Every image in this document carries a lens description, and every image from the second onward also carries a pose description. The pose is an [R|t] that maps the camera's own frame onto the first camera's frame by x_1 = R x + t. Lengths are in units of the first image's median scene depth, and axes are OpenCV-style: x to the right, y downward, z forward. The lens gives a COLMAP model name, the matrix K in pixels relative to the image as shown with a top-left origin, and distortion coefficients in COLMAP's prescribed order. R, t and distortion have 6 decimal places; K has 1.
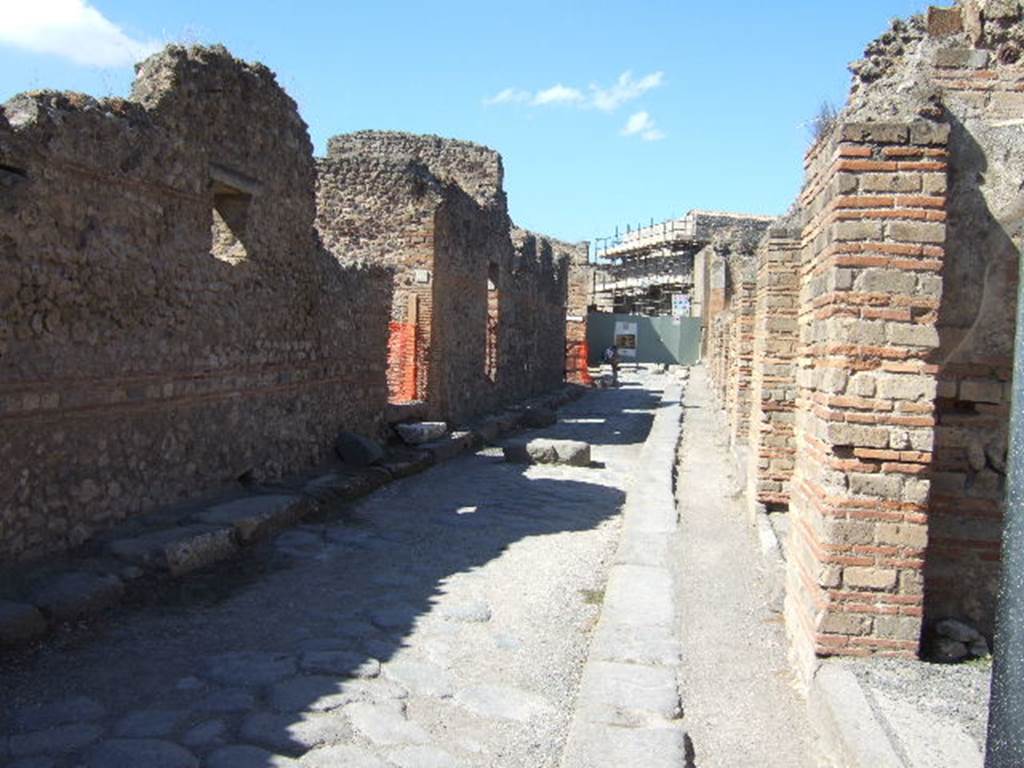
lens RADIAL K [[1065.4, 0, 511.8], [0, 1065.4, 384.4], [0, 0, 1]] dist [0.009894, 0.000000]
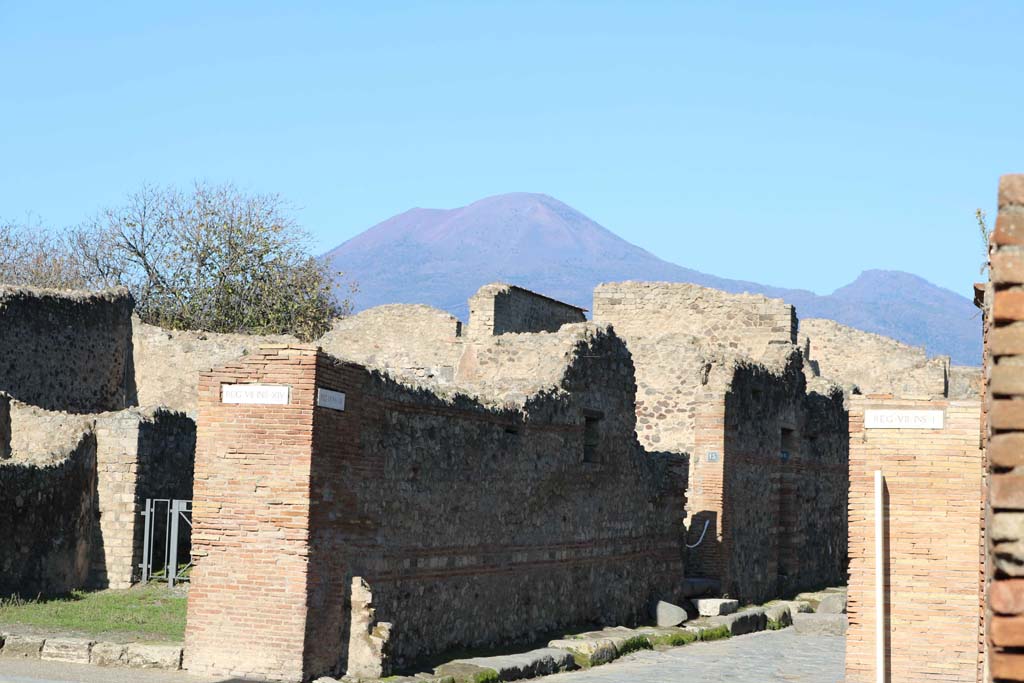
lens RADIAL K [[1631.1, 0, 511.6], [0, 1631.1, 343.1], [0, 0, 1]] dist [0.021093, 0.000000]
pose [[0.982181, -0.015628, -0.187284, 0.026347], [-0.011635, 0.989569, -0.143590, 0.022005], [0.187574, 0.143210, 0.971754, -0.711093]]
